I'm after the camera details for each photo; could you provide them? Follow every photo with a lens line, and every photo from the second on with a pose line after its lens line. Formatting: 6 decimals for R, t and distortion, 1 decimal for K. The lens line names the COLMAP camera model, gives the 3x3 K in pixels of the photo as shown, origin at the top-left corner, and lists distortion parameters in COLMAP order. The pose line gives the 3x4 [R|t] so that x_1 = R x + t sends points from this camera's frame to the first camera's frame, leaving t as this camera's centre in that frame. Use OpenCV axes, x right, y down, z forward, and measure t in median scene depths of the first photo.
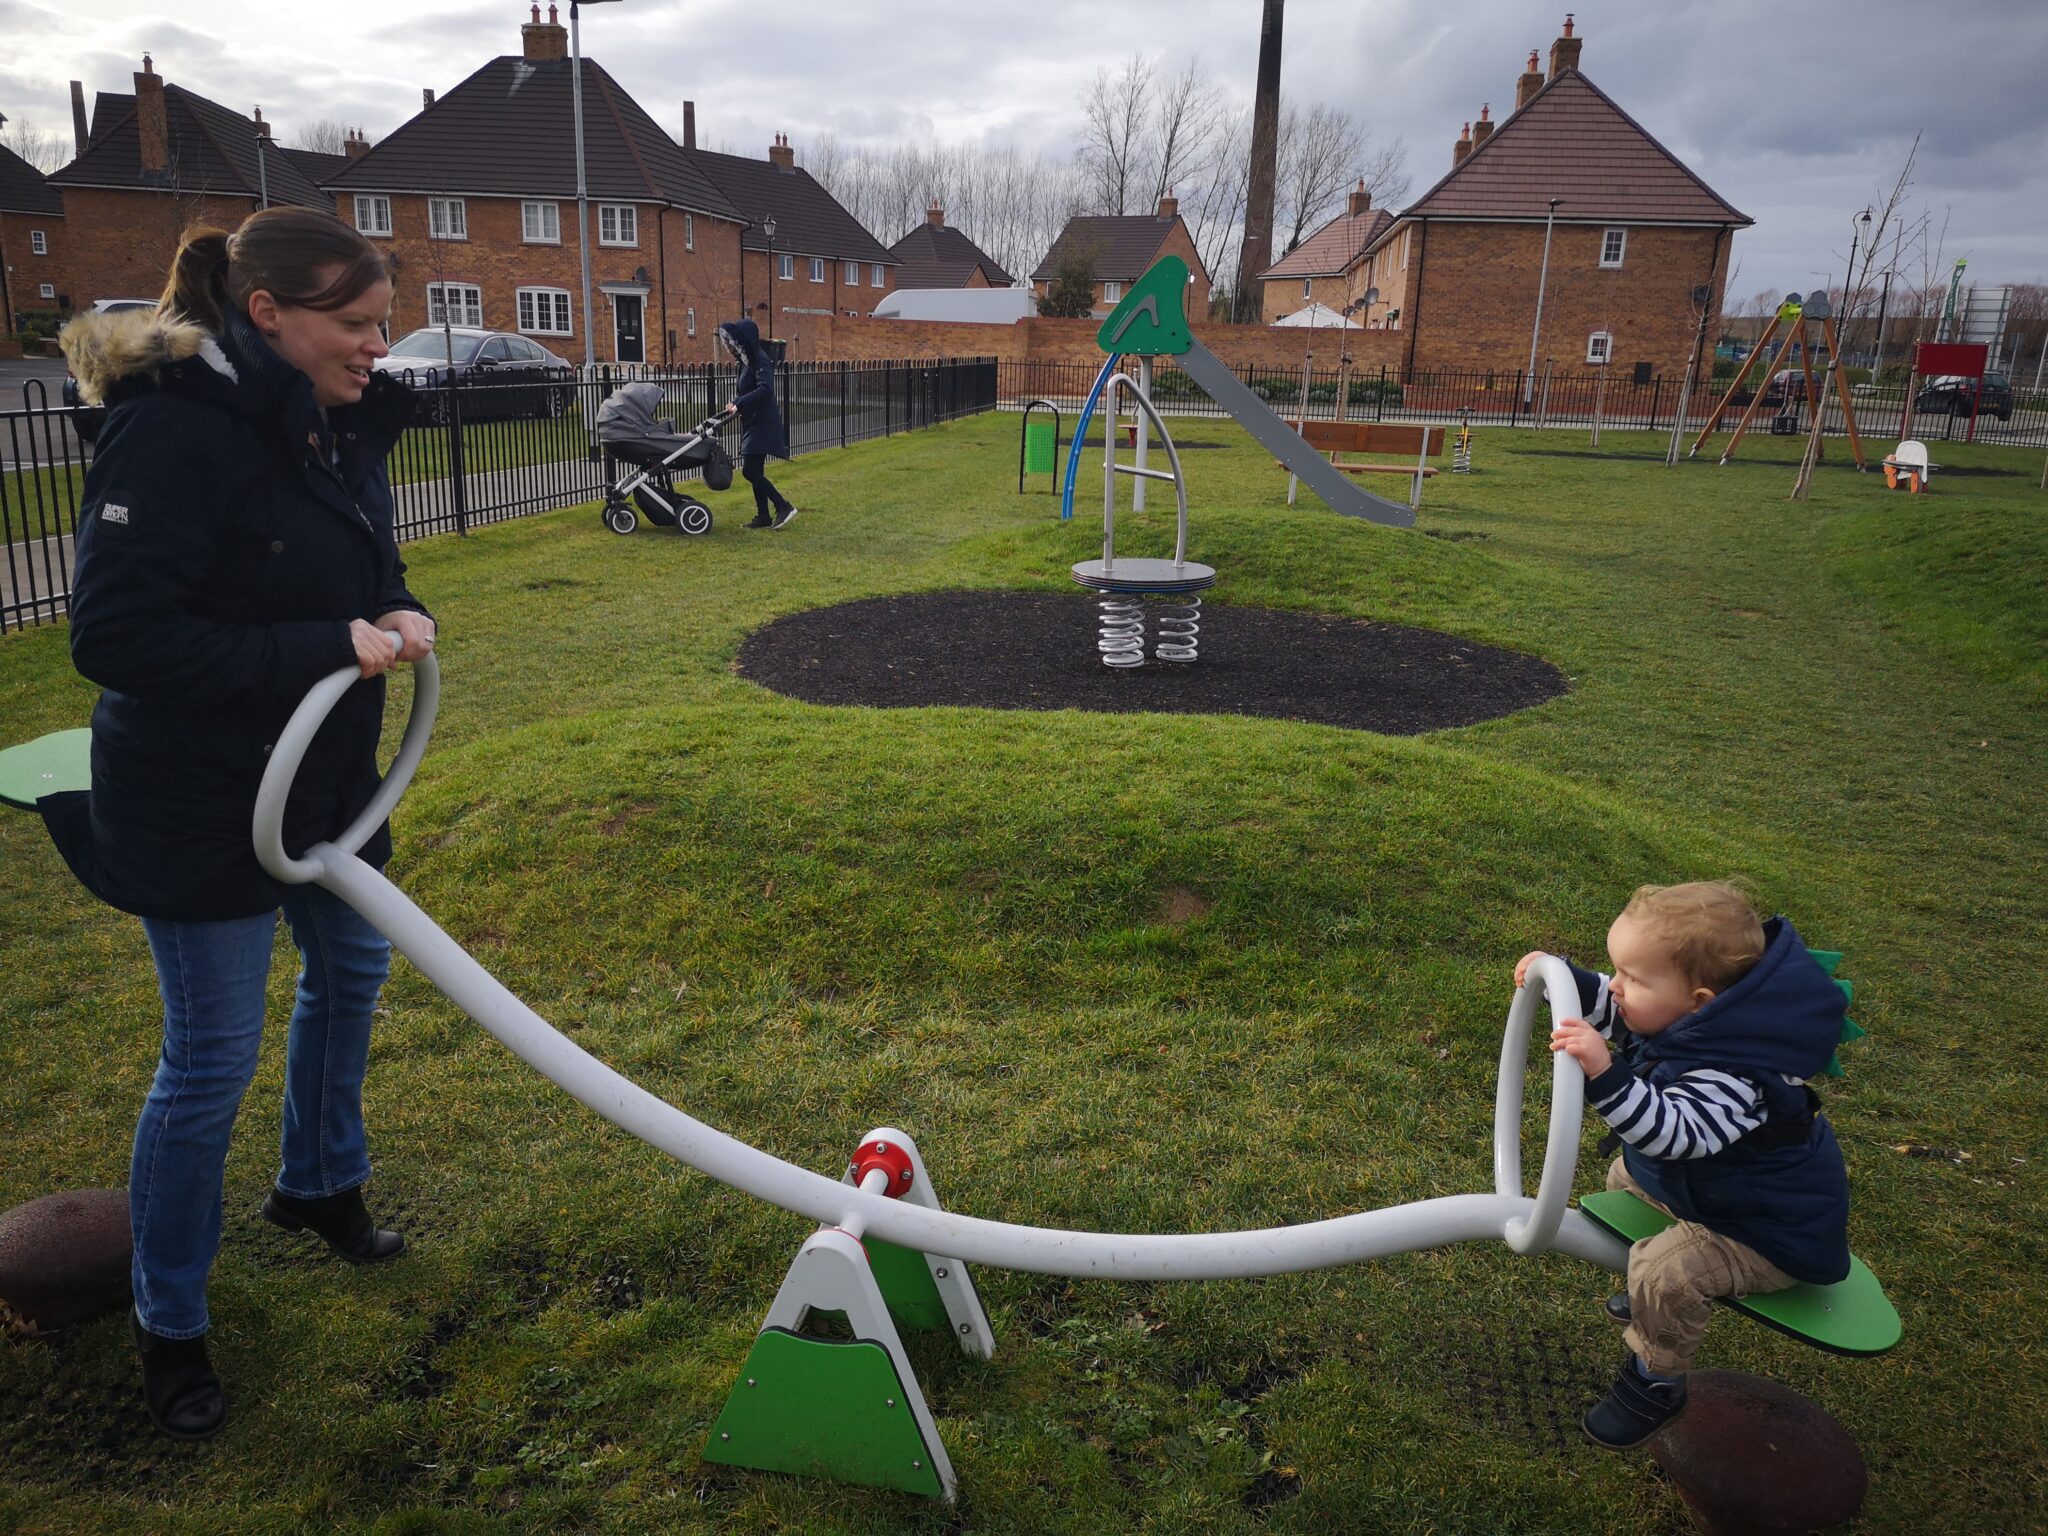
lens RADIAL K [[1594.6, 0, 1046.2], [0, 1594.6, 771.6], [0, 0, 1]] dist [0.115640, -0.132185]
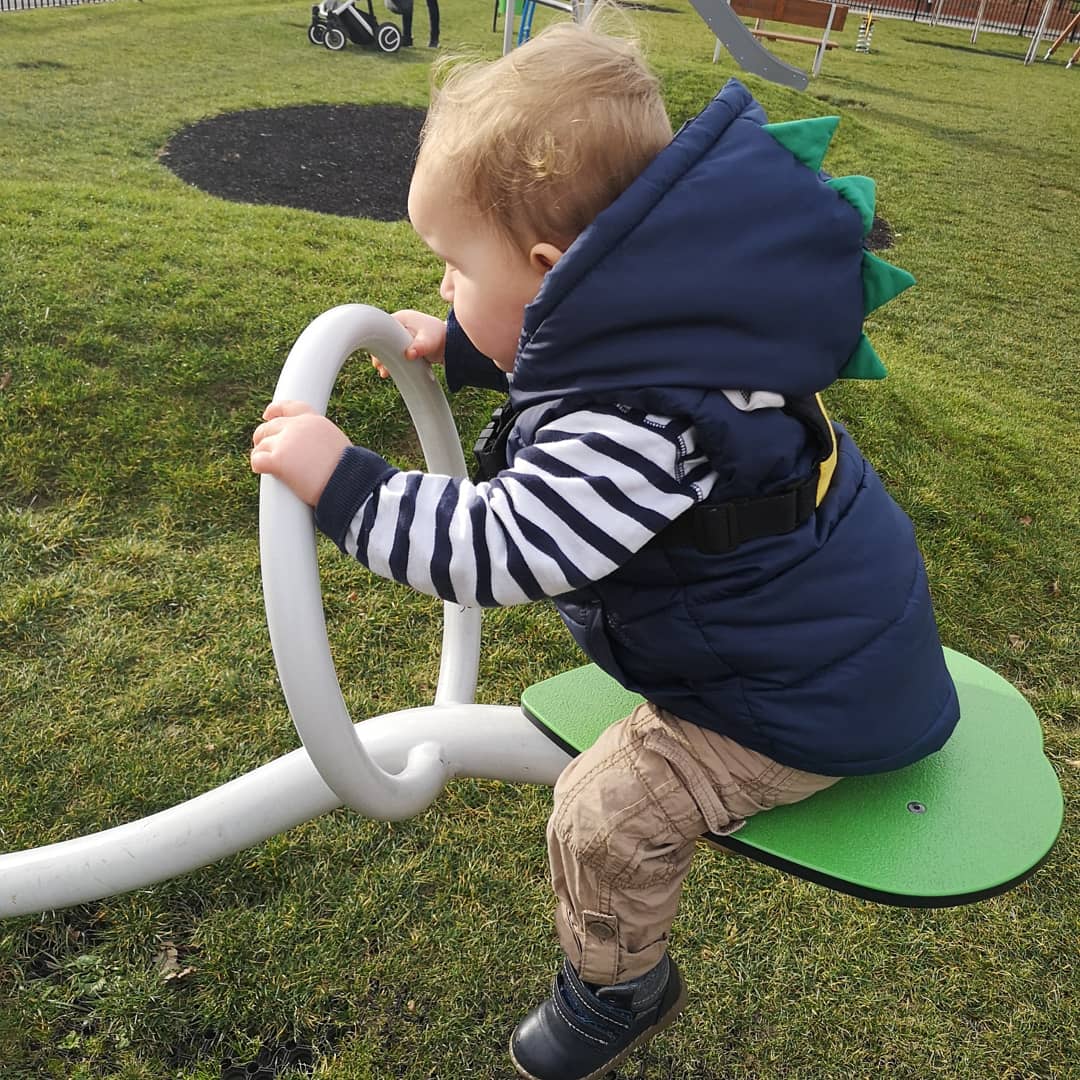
lens RADIAL K [[1137.3, 0, 541.5], [0, 1137.3, 565.7], [0, 0, 1]] dist [0.111104, -0.159350]
pose [[0.996025, 0.084671, 0.027663, 0.070002], [-0.088887, 0.964974, 0.246829, -0.010273], [-0.005795, -0.248307, 0.968664, 0.143599]]
